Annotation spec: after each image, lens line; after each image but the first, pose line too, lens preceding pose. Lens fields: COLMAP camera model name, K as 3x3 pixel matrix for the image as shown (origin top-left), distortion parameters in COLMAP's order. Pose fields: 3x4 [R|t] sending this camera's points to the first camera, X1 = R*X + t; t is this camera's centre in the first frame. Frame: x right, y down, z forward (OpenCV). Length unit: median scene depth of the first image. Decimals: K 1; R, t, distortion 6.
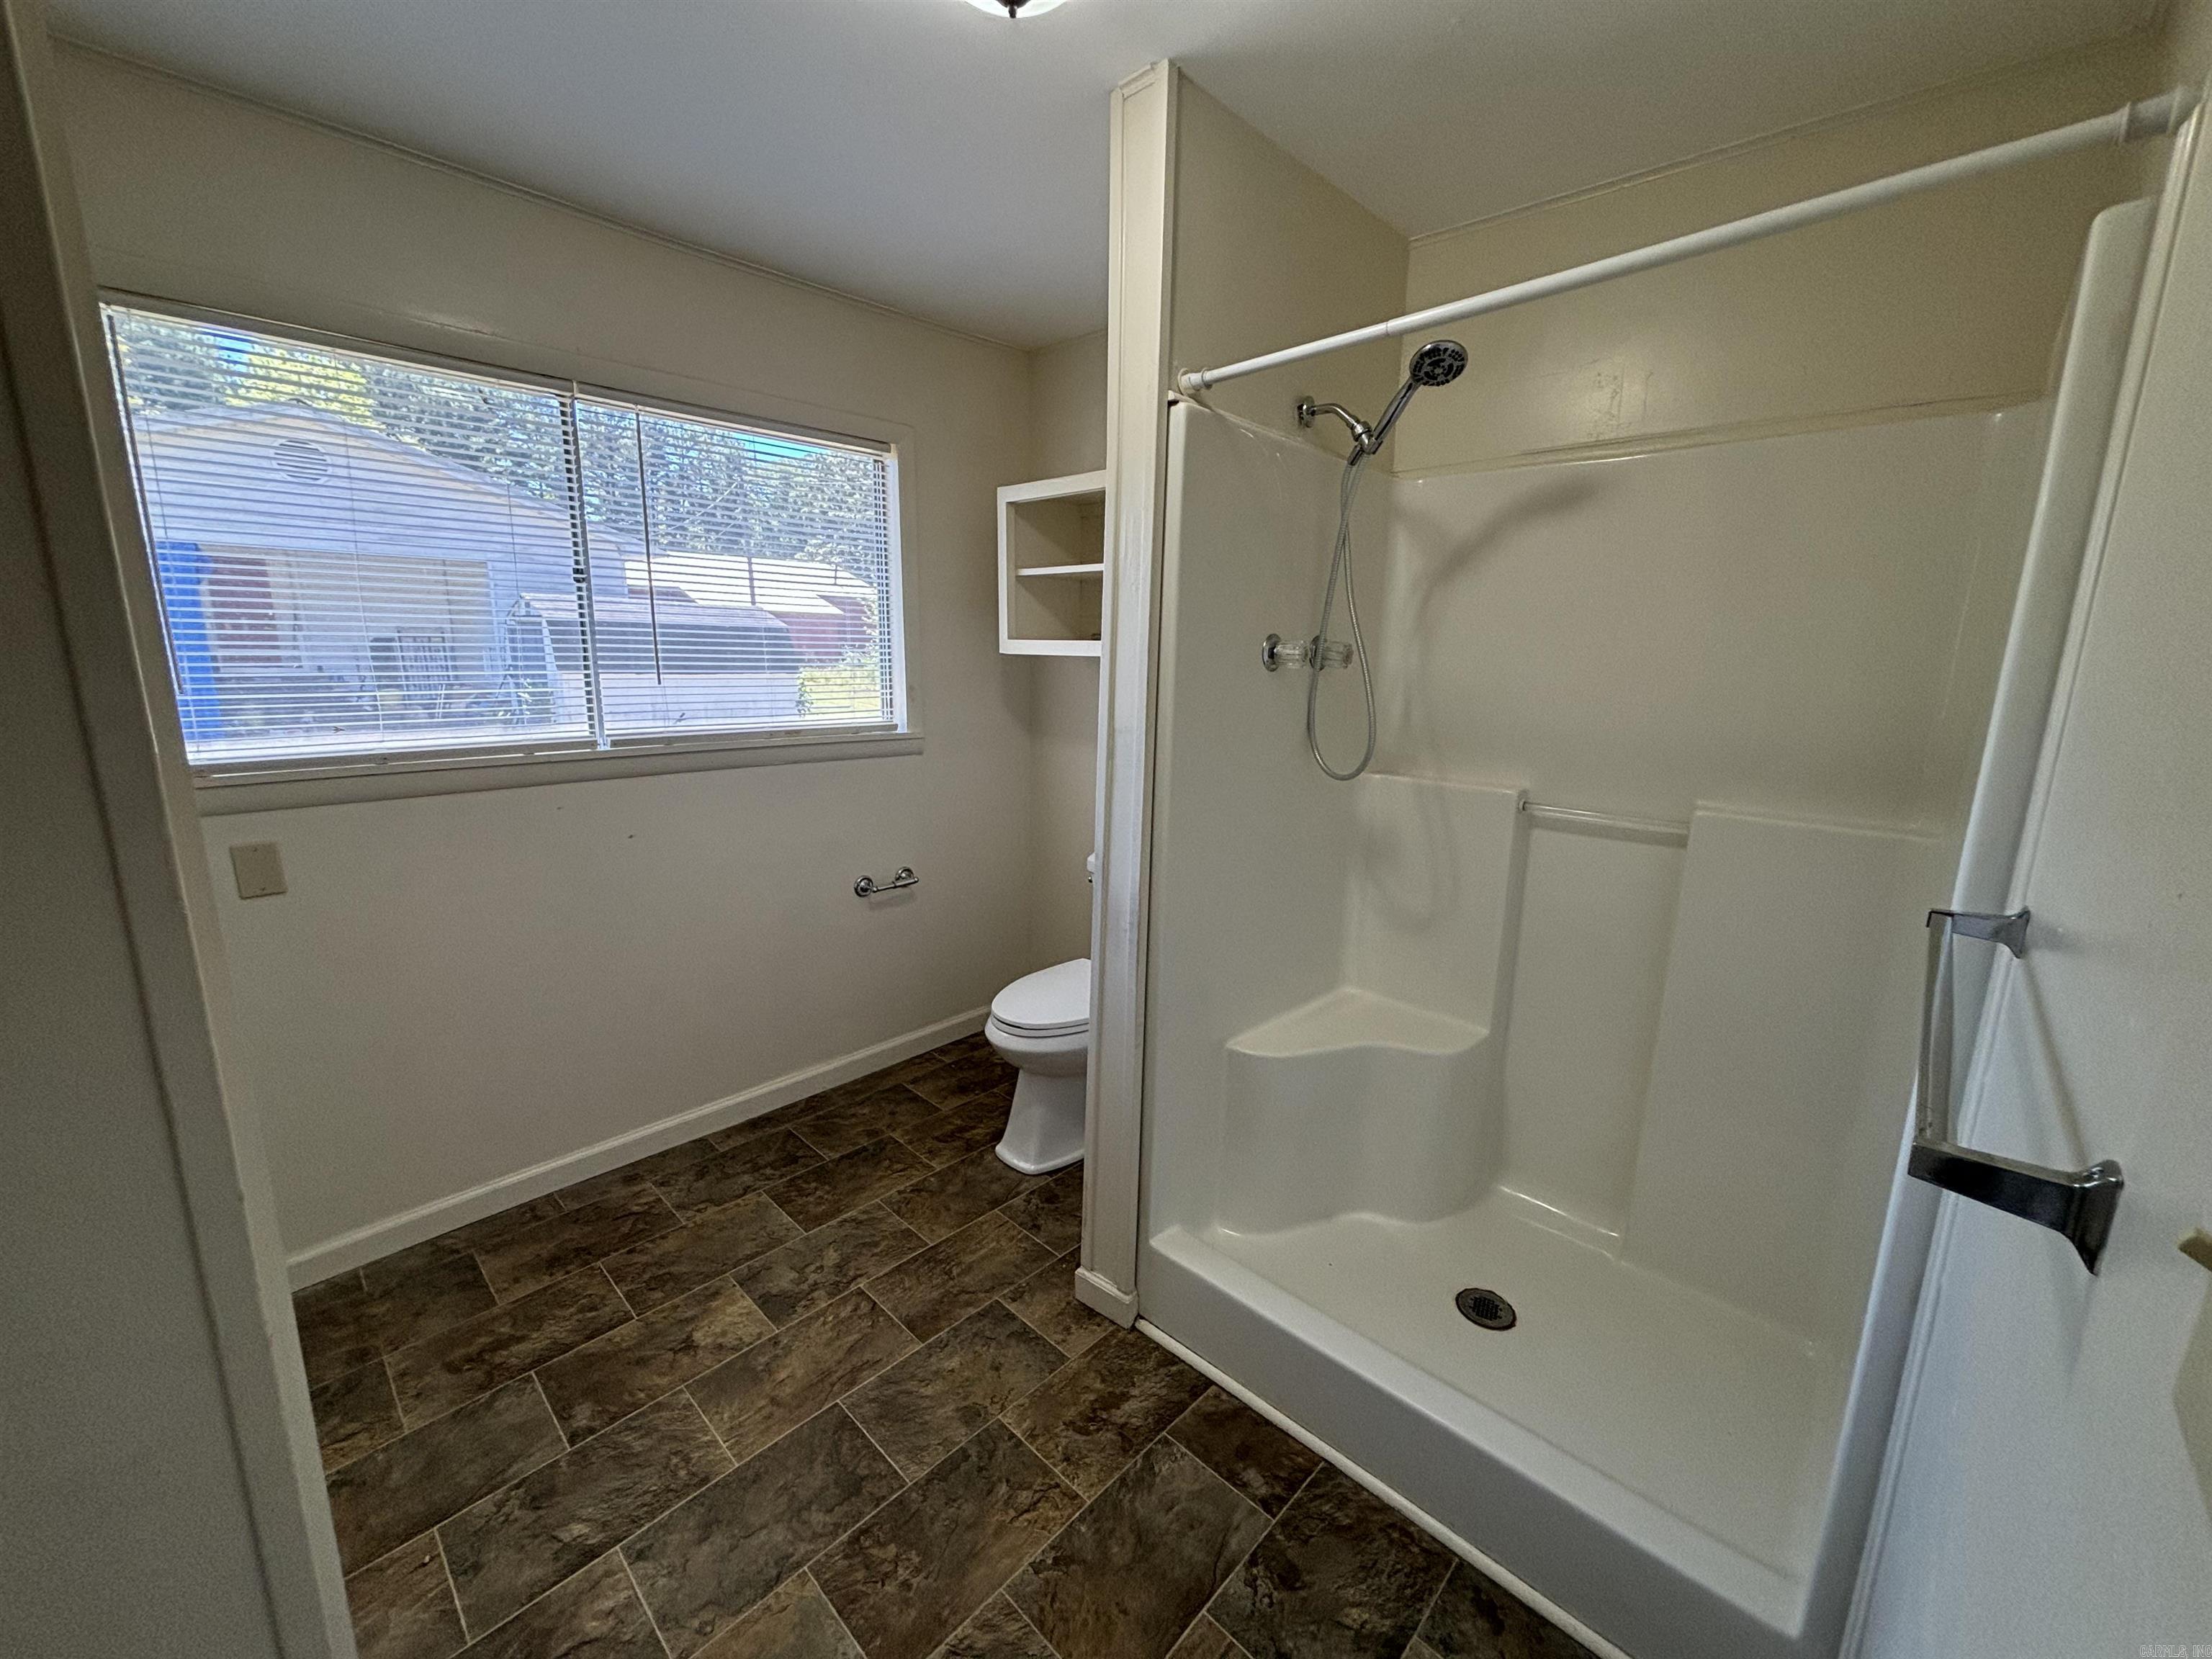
lens RADIAL K [[879.3, 0, 1102.2], [0, 879.3, 826.6], [0, 0, 1]] dist [-0.001911, -0.000268]
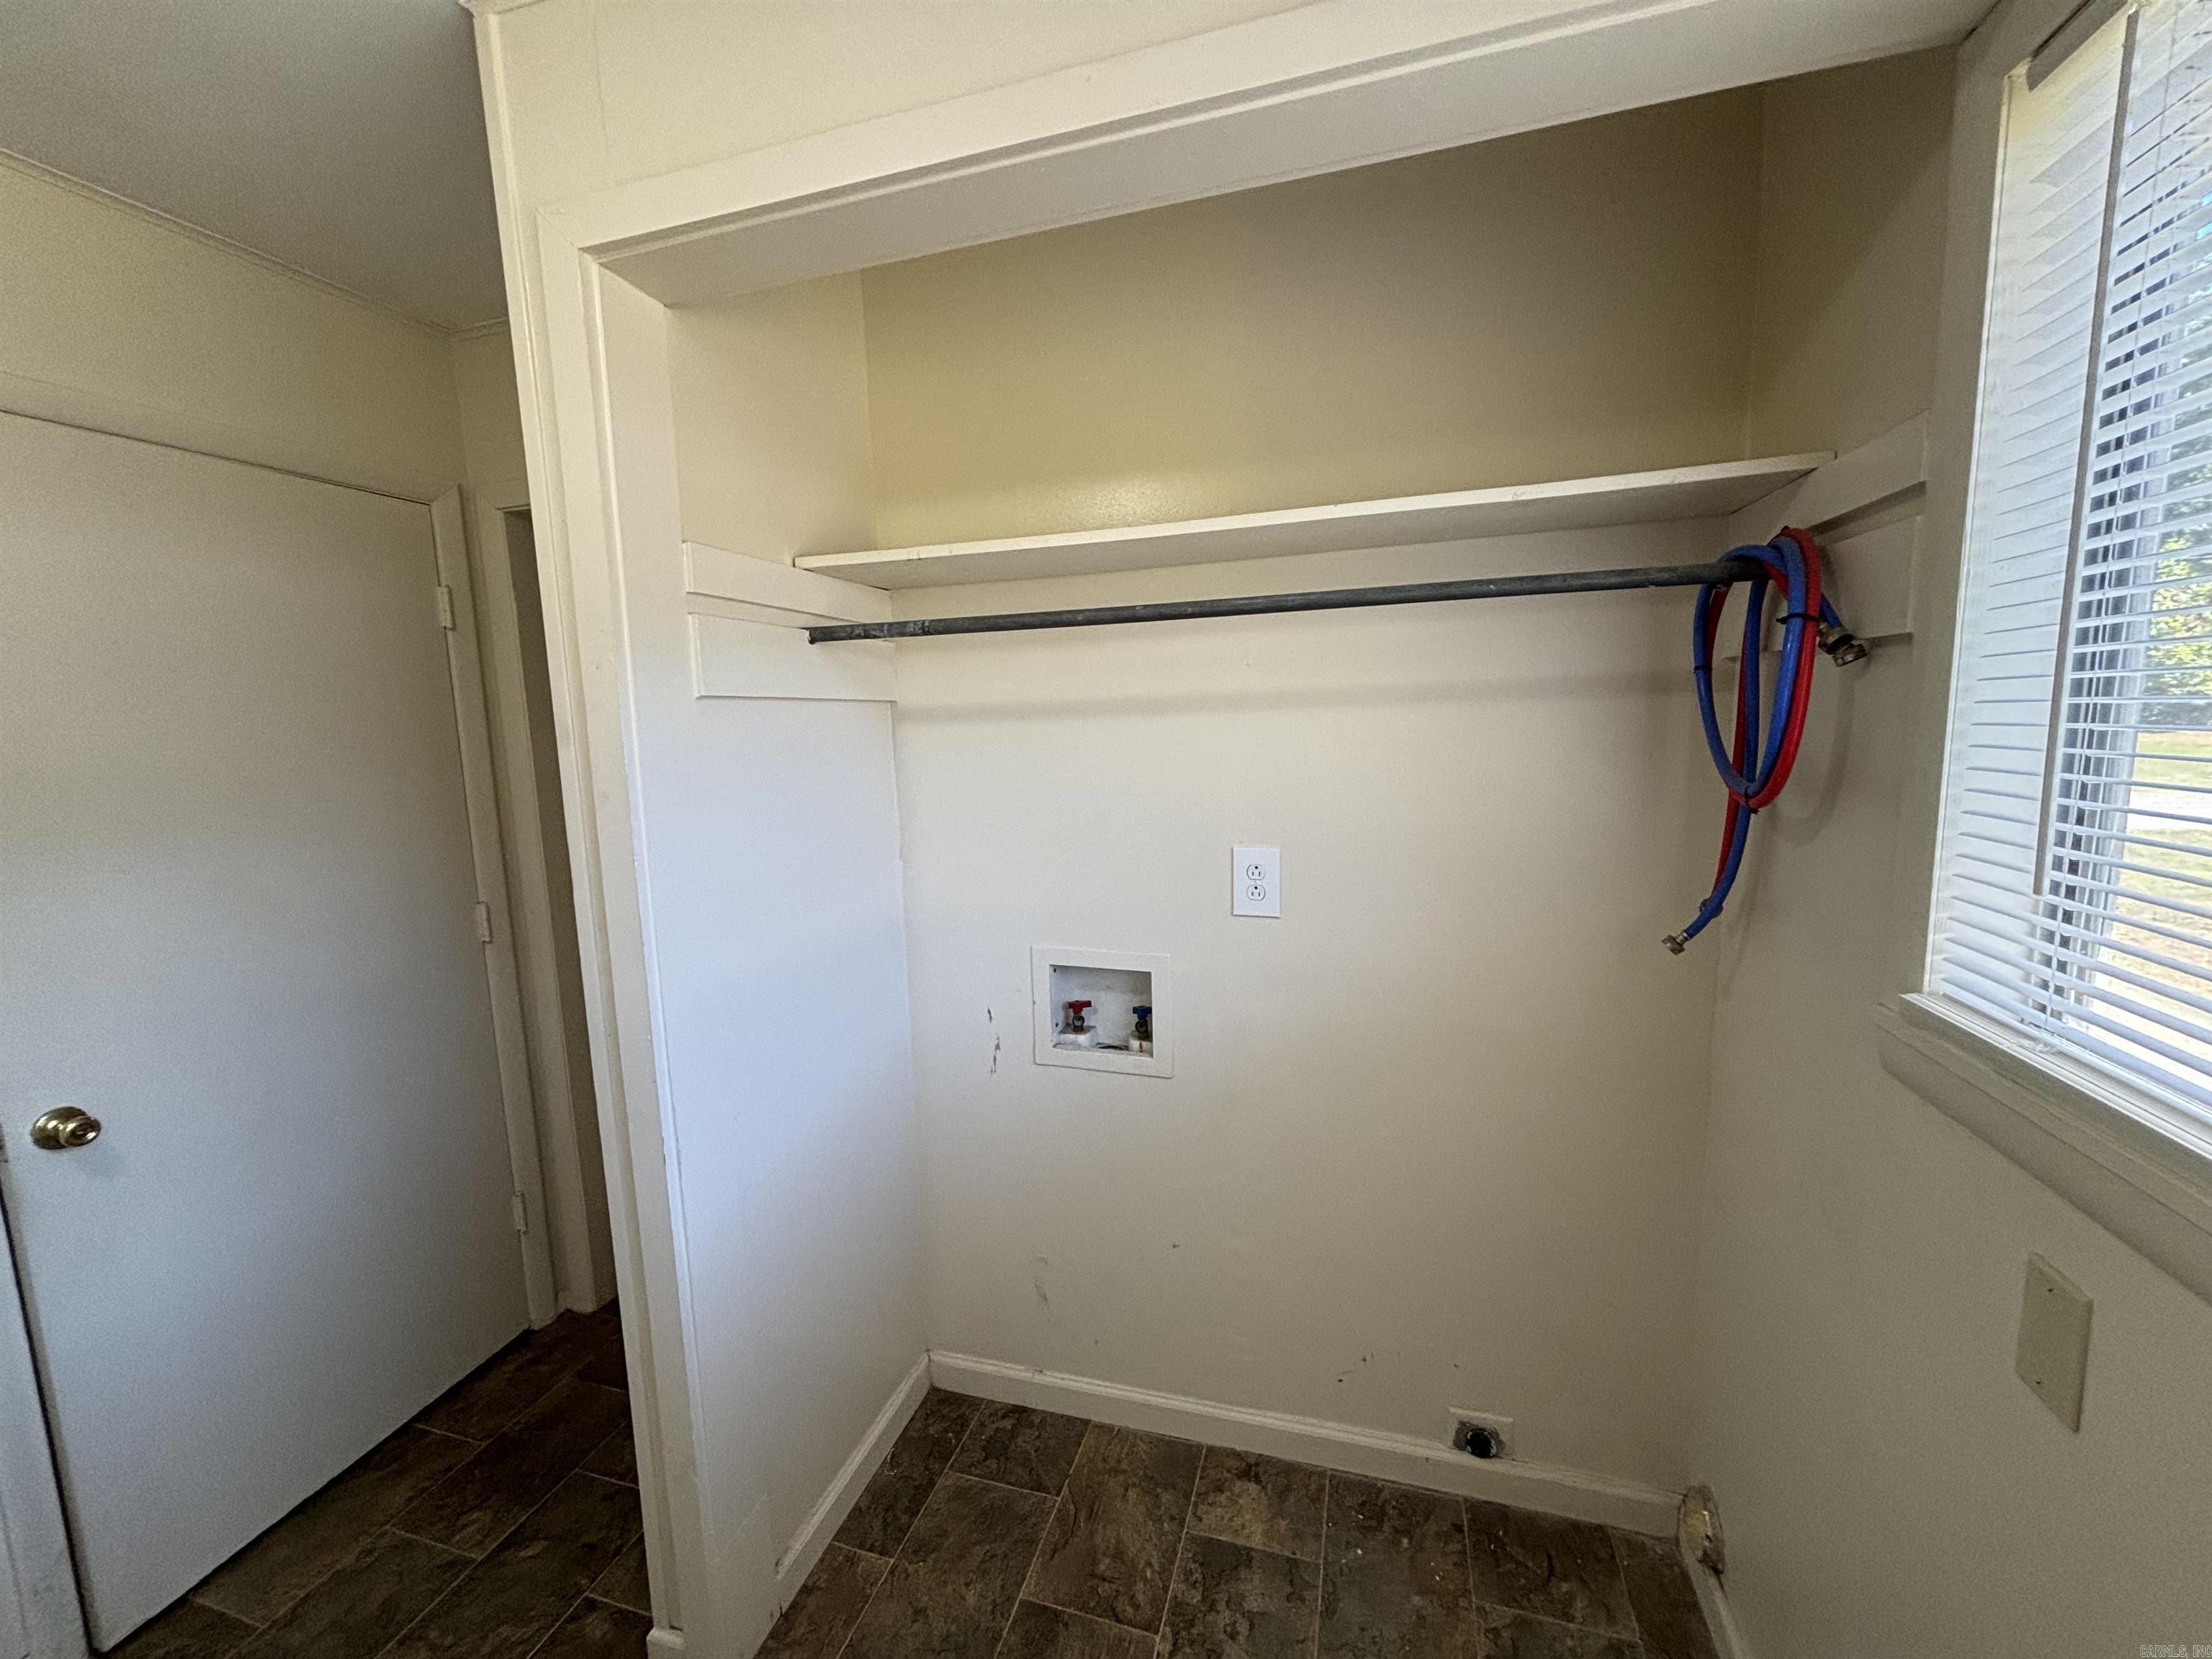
lens RADIAL K [[879.3, 0, 1102.2], [0, 879.3, 826.6], [0, 0, 1]] dist [-0.001911, -0.000268]
pose [[-0.896497, 0.062511, -0.438618, 0.040474], [-0.075728, 0.953808, 0.290717, -0.338125], [0.436530, 0.293842, -0.850352, 1.529527]]
